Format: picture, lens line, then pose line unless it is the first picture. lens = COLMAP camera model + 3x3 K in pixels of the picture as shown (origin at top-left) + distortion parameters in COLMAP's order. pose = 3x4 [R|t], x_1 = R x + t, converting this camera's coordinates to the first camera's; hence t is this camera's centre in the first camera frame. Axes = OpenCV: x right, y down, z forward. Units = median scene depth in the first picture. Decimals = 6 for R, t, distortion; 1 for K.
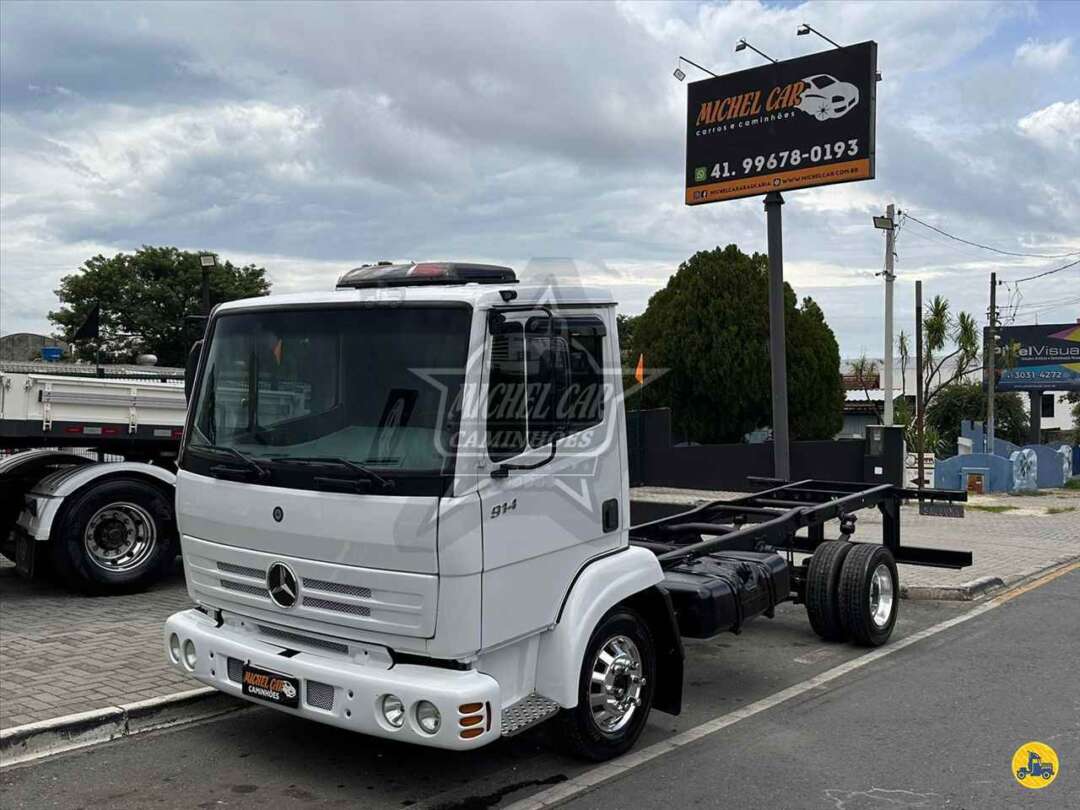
lens RADIAL K [[1062.4, 0, 535.4], [0, 1062.4, 410.8], [0, 0, 1]] dist [0.028531, 0.000000]
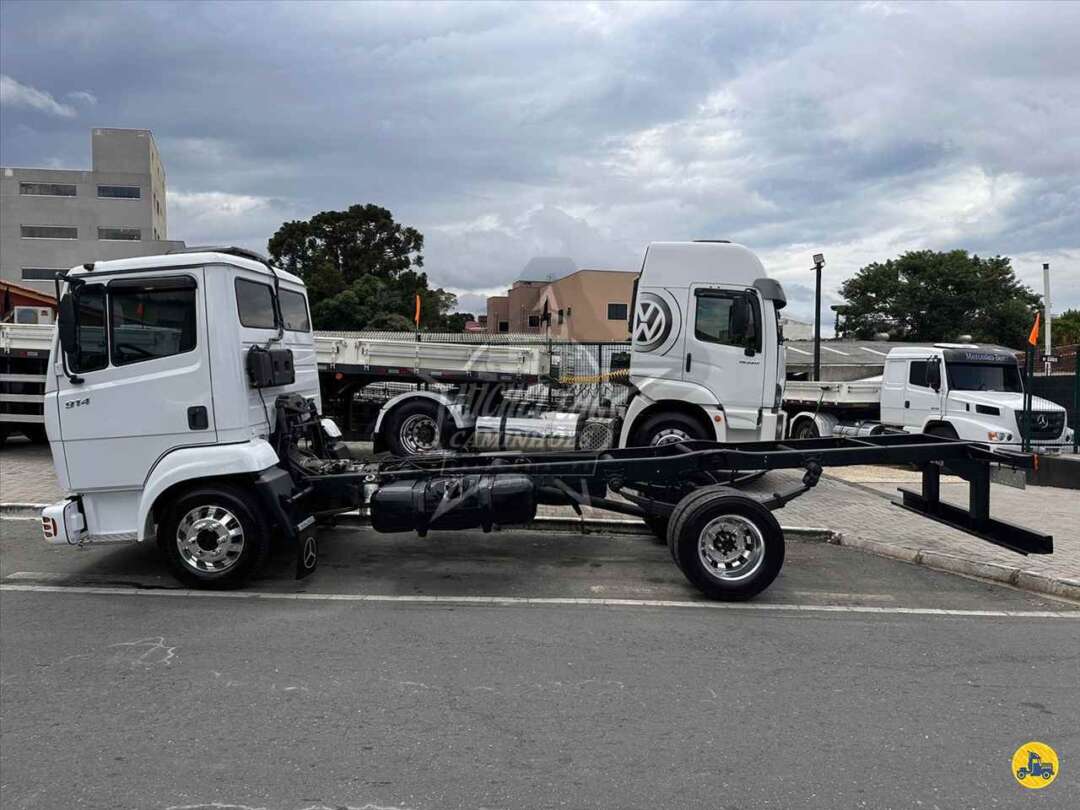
lens RADIAL K [[748.9, 0, 531.4], [0, 748.9, 405.9], [0, 0, 1]] dist [0.023382, -0.007214]
pose [[0.623887, 0.034693, -0.780744, 0.619761], [-0.006518, 0.999210, 0.039192, 0.022680], [0.781488, -0.019363, 0.623620, 0.399623]]
